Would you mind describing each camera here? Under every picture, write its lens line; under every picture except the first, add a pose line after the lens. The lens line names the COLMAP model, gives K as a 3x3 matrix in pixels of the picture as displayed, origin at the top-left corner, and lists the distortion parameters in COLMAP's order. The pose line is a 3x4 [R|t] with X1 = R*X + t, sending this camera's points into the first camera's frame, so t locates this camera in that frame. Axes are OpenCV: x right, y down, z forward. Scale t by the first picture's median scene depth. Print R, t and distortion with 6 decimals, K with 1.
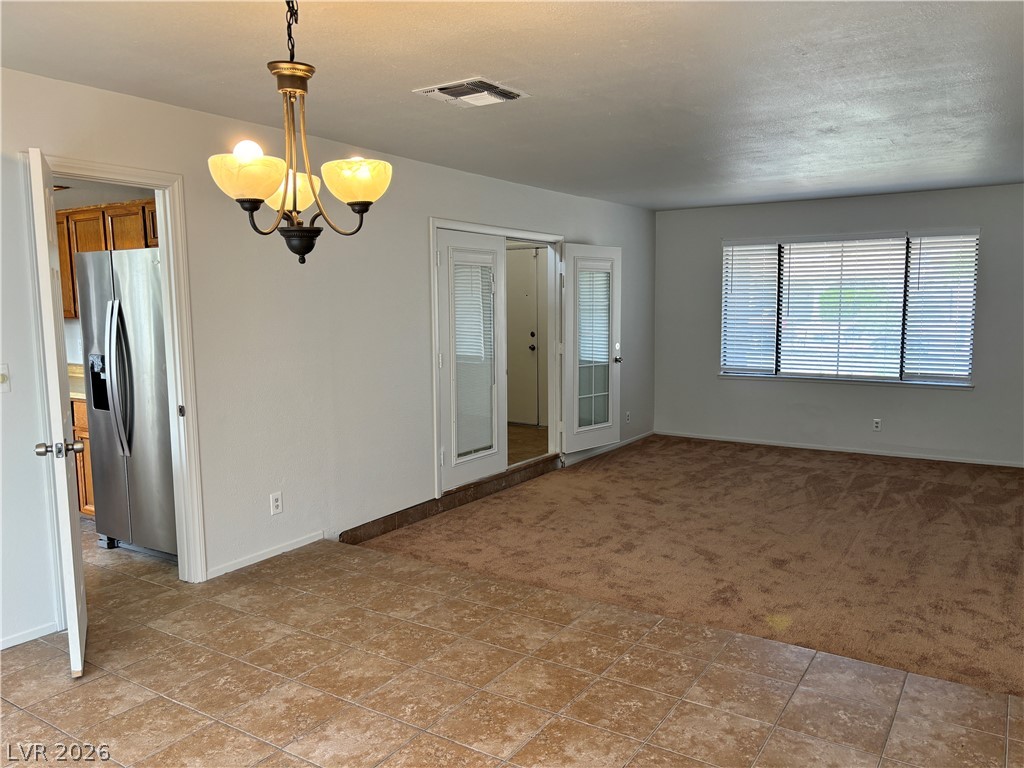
lens RADIAL K [[775.3, 0, 513.7], [0, 775.3, 386.6], [0, 0, 1]] dist [0.049187, -0.049409]
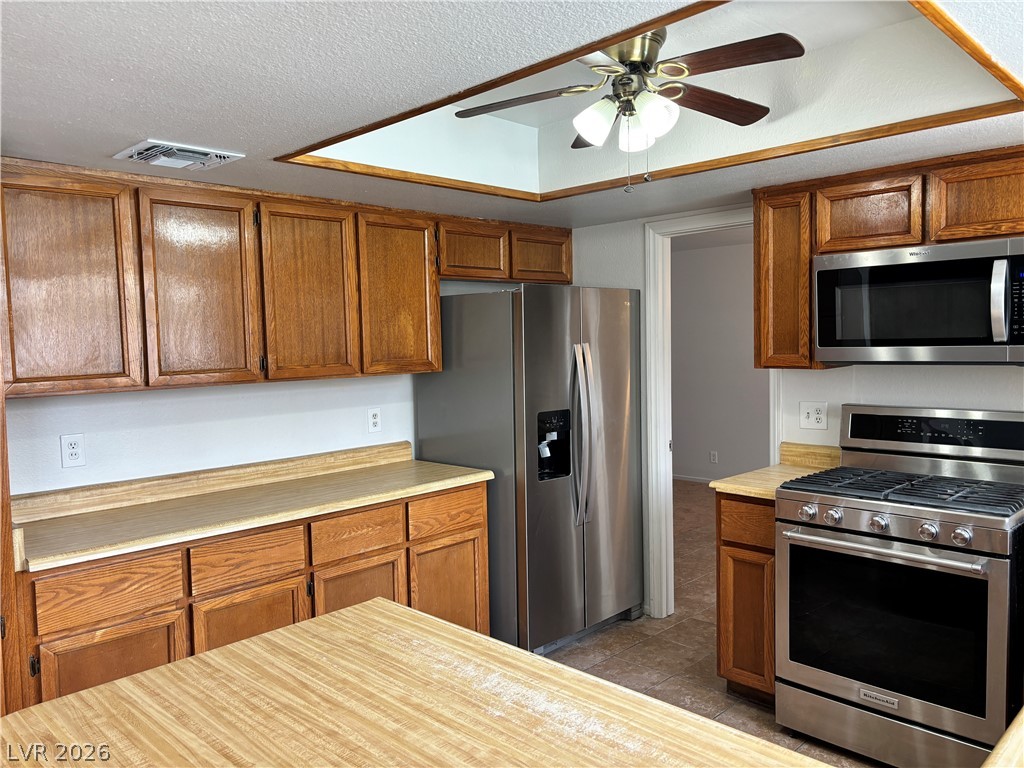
lens RADIAL K [[775.3, 0, 519.9], [0, 775.3, 383.2], [0, 0, 1]] dist [0.049187, -0.049409]
pose [[0.194192, -0.057449, 0.979280, -1.759145], [0.128995, 0.991110, 0.032563, -0.139842], [-0.972445, 0.119999, 0.199877, 1.147072]]
